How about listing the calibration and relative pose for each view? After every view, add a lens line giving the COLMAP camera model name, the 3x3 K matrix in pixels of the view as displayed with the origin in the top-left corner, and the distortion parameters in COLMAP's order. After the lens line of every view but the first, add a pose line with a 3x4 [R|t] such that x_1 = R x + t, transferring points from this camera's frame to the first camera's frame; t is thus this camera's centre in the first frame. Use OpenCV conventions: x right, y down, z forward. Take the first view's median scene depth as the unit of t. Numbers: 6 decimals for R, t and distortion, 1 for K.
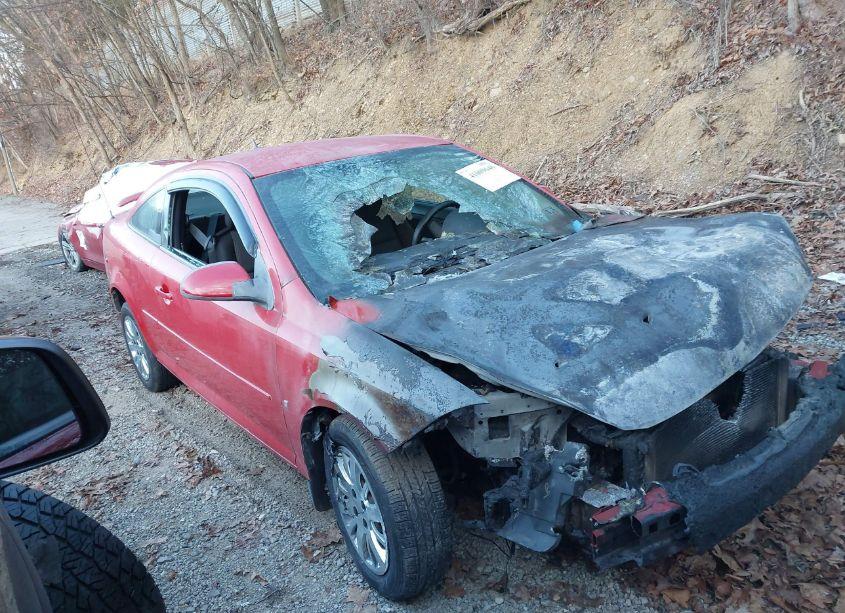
lens RADIAL K [[666.2, 0, 422.5], [0, 666.2, 306.5], [0, 0, 1]] dist [0.014992, -0.000843]
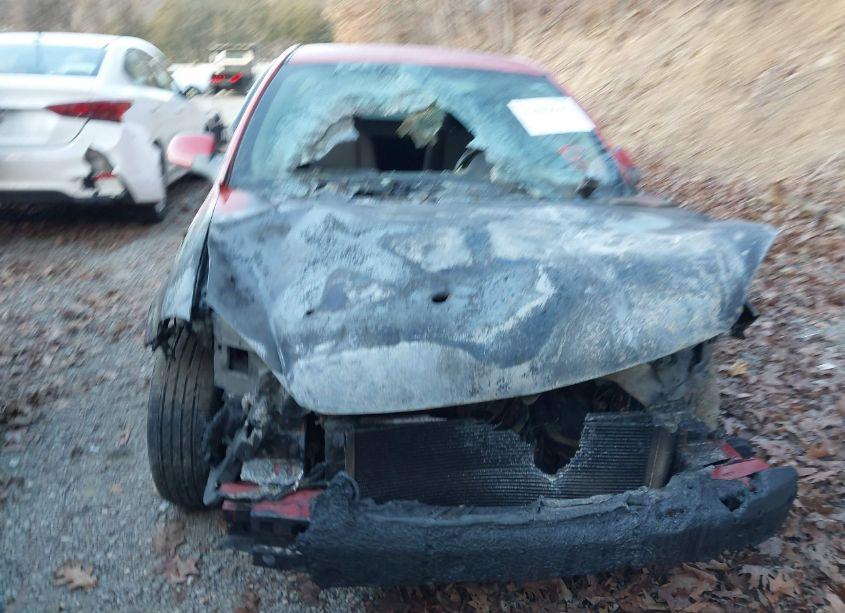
lens RADIAL K [[673.1, 0, 454.4], [0, 673.1, 321.2], [0, 0, 1]] dist [0.126674, -0.223117]
pose [[0.857563, 0.320941, -0.401974, 0.526289], [-0.288210, 0.947084, 0.141302, -0.054444], [0.426053, -0.005322, 0.904683, 0.241501]]
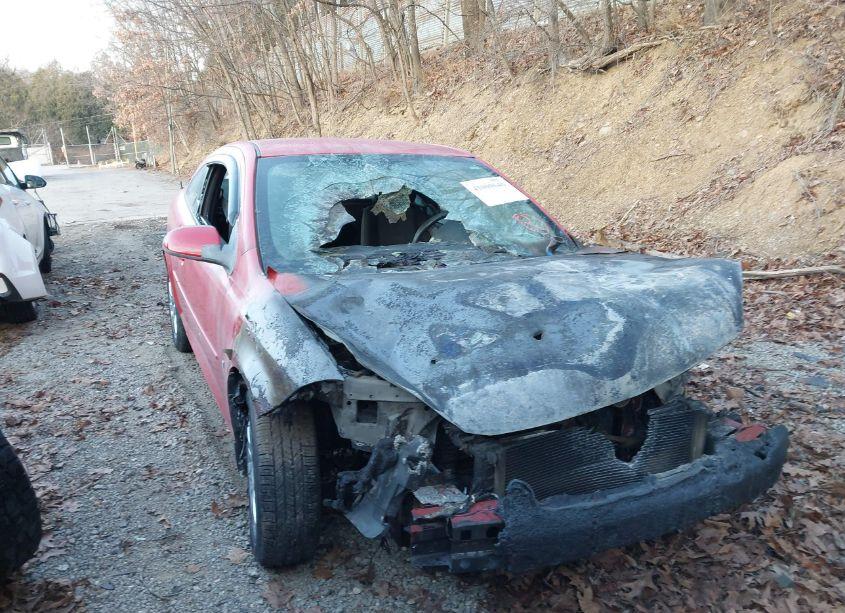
lens RADIAL K [[669.1, 0, 436.2], [0, 669.1, 308.1], [0, 0, 1]] dist [0.059439, -0.092508]
pose [[0.969203, 0.173442, -0.174822, 0.279463], [-0.181217, 0.983003, -0.029411, 0.028167], [0.166750, 0.060186, 0.984161, 0.002501]]
